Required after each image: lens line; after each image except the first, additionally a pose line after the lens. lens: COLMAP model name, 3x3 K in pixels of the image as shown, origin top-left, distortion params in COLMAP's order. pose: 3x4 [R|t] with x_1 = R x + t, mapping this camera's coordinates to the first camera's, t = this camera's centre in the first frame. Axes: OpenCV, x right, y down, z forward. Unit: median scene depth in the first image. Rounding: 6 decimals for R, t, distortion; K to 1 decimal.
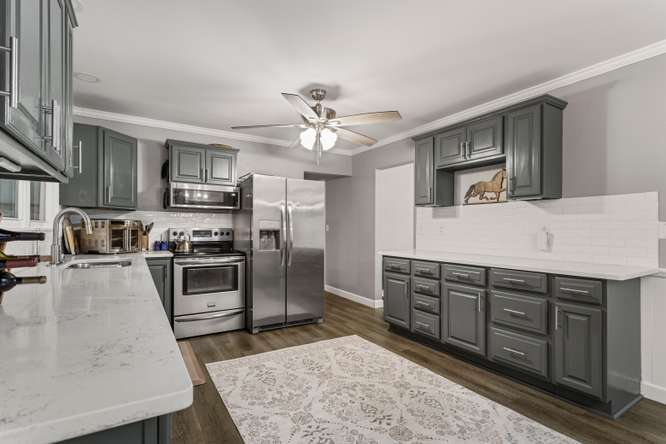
lens RADIAL K [[323.6, 0, 331.6], [0, 323.6, 224.8], [0, 0, 1]] dist [0.000227, -0.000069]
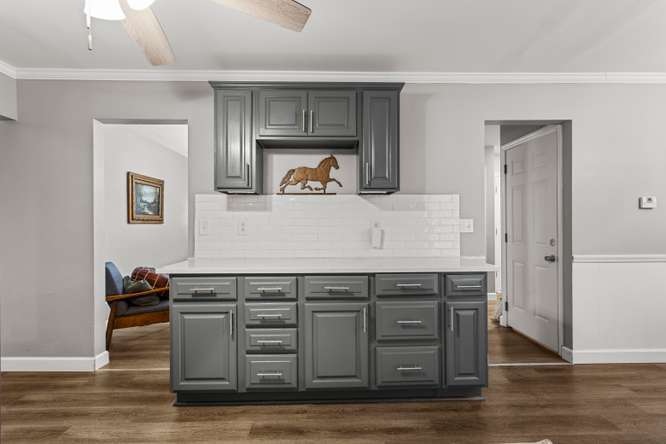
lens RADIAL K [[323.6, 0, 333.1], [0, 323.6, 223.9], [0, 0, 1]] dist [0.000227, -0.000069]
pose [[0.502799, 0.000401, 0.864403, -0.200327], [-0.005170, 0.999983, 0.002543, 0.006242], [-0.864388, -0.005747, 0.502793, 0.544530]]
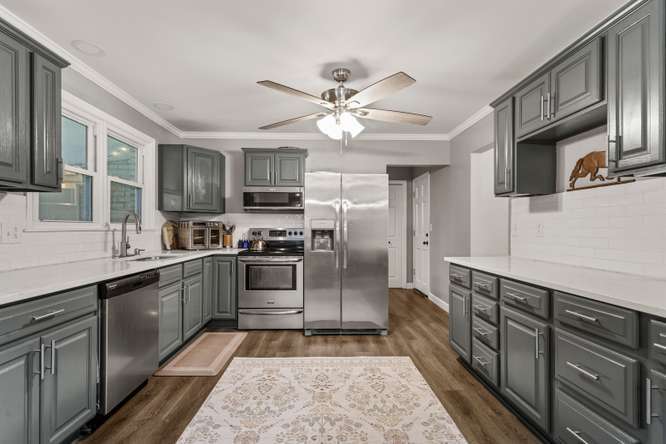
lens RADIAL K [[323.6, 0, 329.7], [0, 323.6, 226.1], [0, 0, 1]] dist [0.000227, -0.000069]
pose [[0.868207, -0.007925, -0.496139, 0.337691], [0.009983, 0.999949, 0.001497, 0.004625], [0.496101, -0.006252, 0.868242, 0.204152]]
